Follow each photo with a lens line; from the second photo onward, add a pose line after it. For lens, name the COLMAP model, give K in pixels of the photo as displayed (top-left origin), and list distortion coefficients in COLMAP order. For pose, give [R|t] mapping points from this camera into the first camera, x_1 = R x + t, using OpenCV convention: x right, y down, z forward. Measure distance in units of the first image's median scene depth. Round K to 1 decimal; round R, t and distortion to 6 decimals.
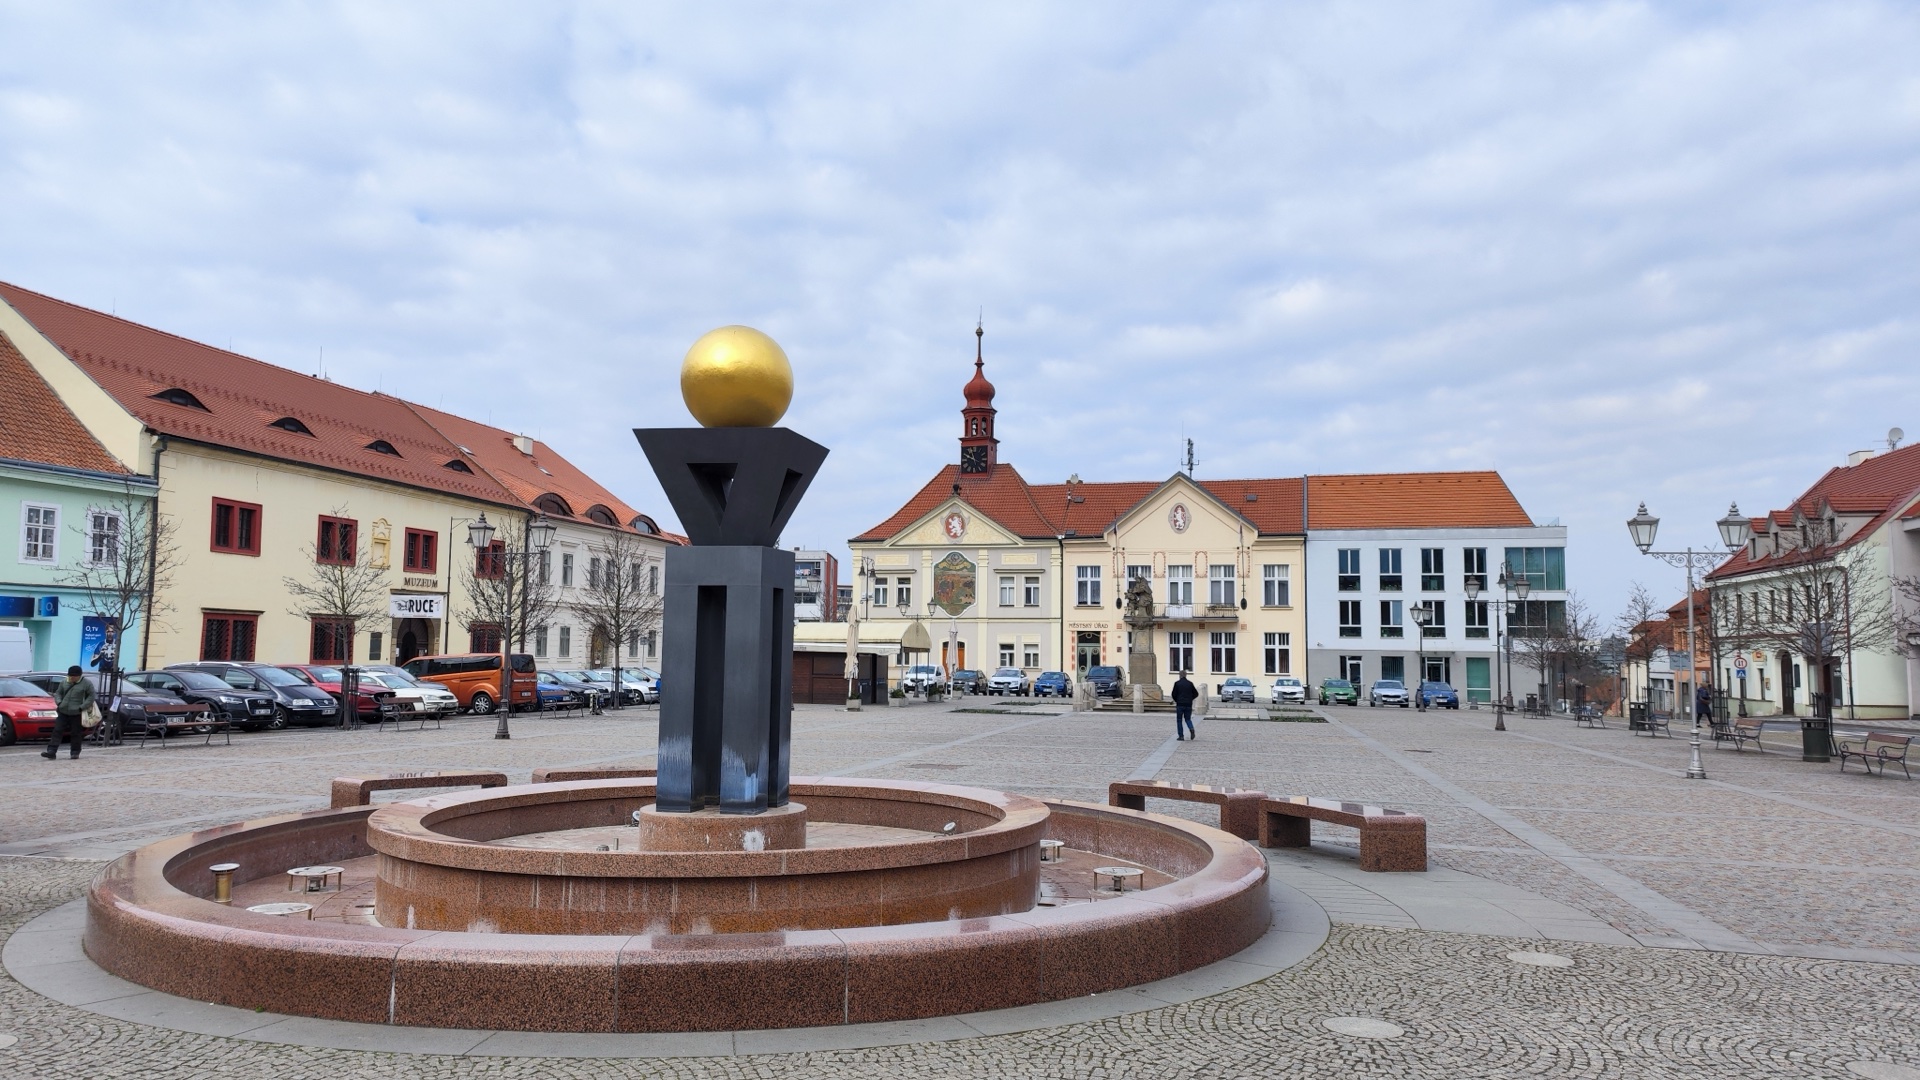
lens RADIAL K [[1307.8, 0, 960.6], [0, 1307.8, 538.2], [0, 0, 1]] dist [0.042006, -0.005514]
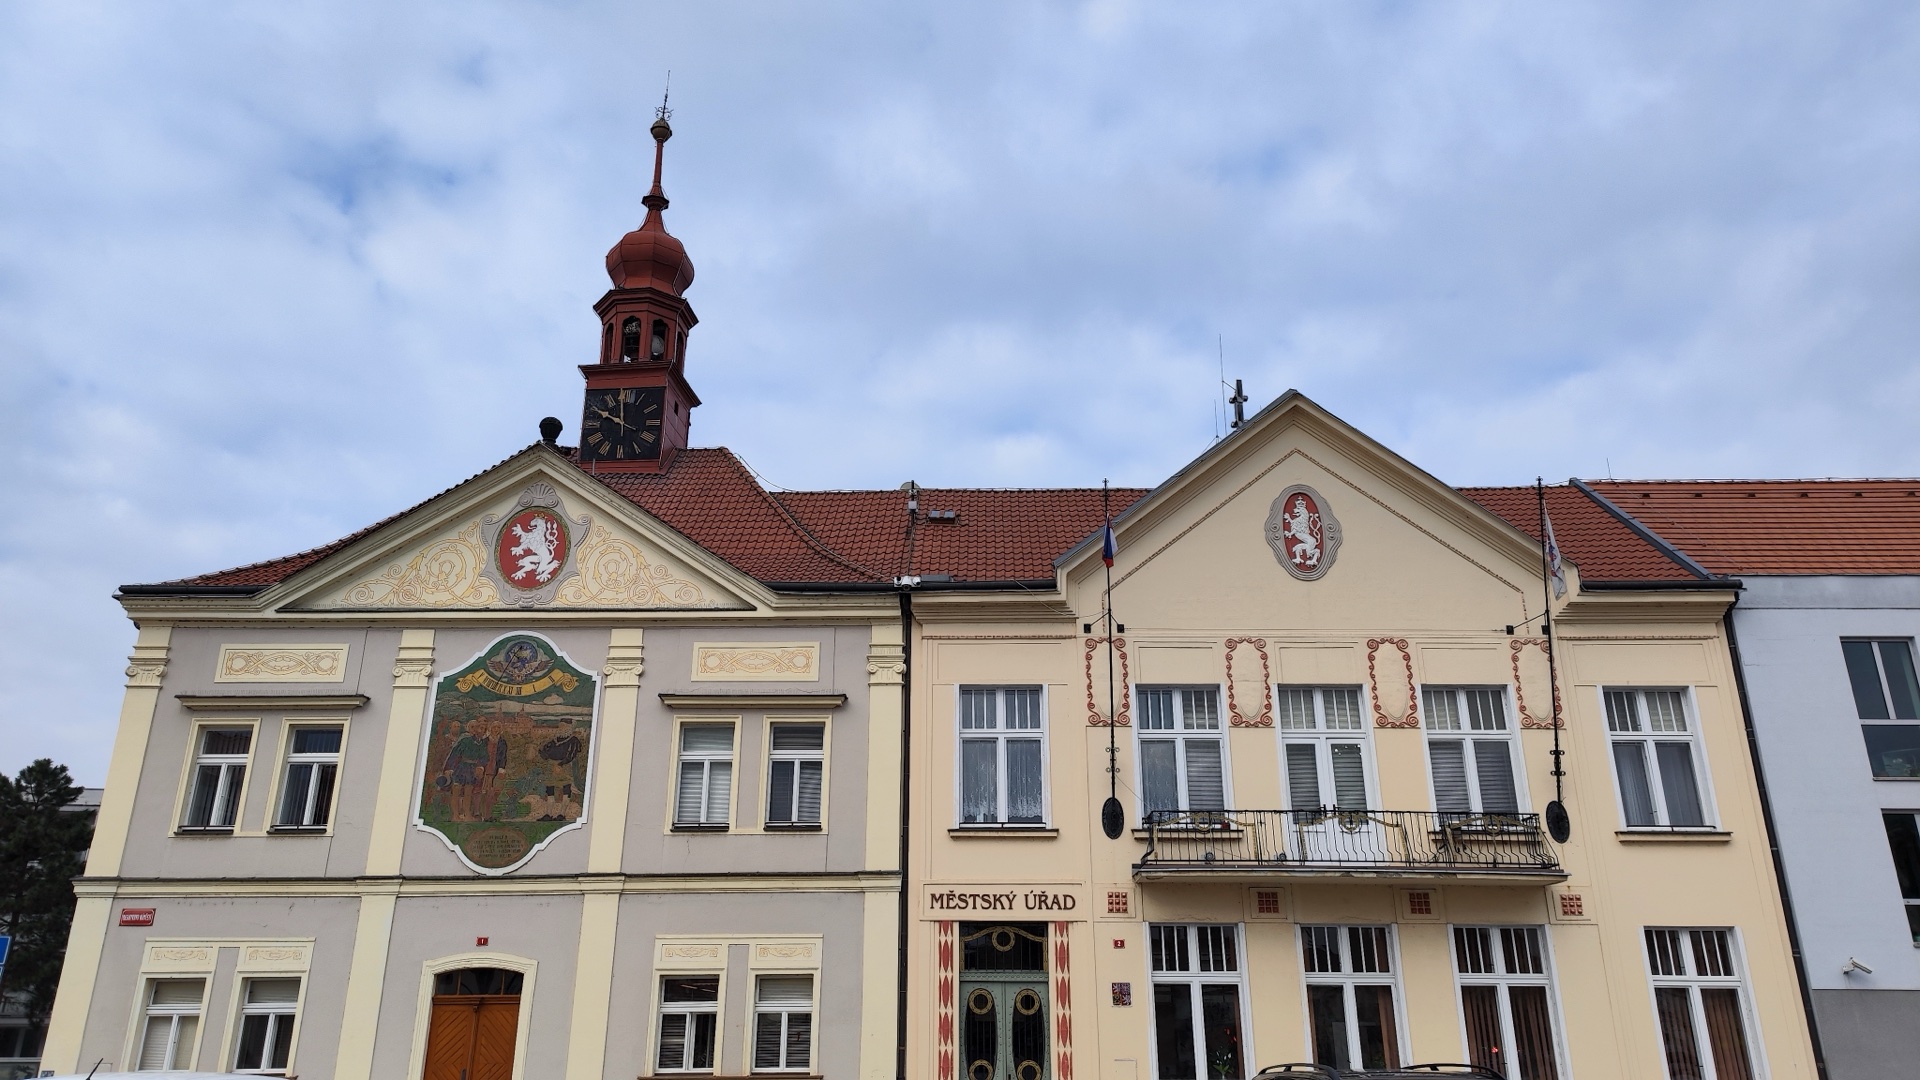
lens RADIAL K [[1307.8, 0, 968.3], [0, 1307.8, 541.3], [0, 0, 1]] dist [0.042006, -0.005514]
pose [[0.966741, 0.074572, 0.244643, 0.018061], [-0.012678, 0.969345, -0.245378, 0.060530], [-0.255441, 0.234115, 0.938051, 0.720462]]
